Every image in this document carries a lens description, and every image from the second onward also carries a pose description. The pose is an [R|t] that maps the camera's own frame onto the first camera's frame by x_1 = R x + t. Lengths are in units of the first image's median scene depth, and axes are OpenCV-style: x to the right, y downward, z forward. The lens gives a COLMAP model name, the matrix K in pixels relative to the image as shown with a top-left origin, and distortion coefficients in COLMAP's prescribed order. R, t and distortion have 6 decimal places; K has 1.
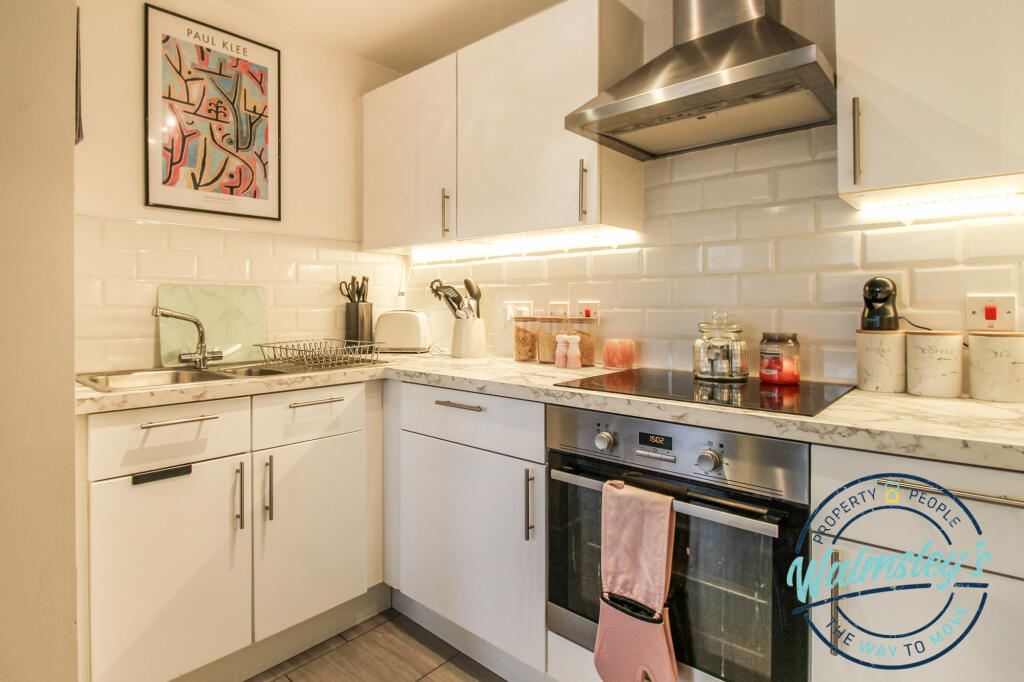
lens RADIAL K [[555.2, 0, 497.3], [0, 555.2, 303.4], [0, 0, 1]] dist [-0.014804, -0.000379]
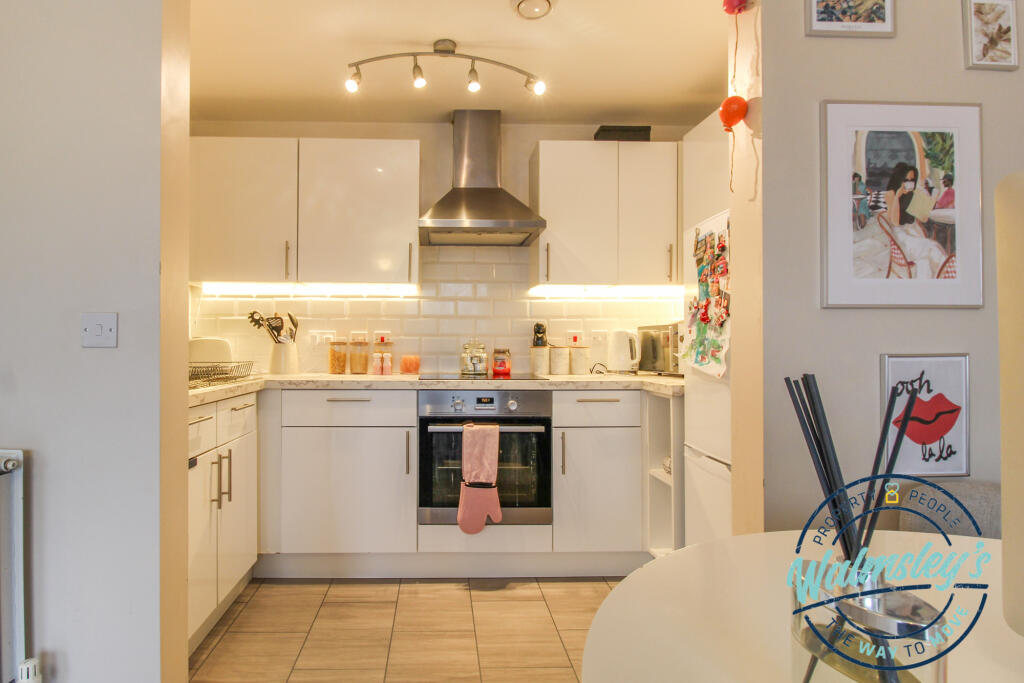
lens RADIAL K [[517.6, 0, 509.6], [0, 517.6, 342.1], [0, 0, 1]] dist [-0.007571, -0.001499]
pose [[0.649941, 0.006181, 0.759959, -0.736706], [-0.005924, 0.999978, -0.003067, 0.029729], [-0.759961, -0.002508, 0.649964, -0.185816]]
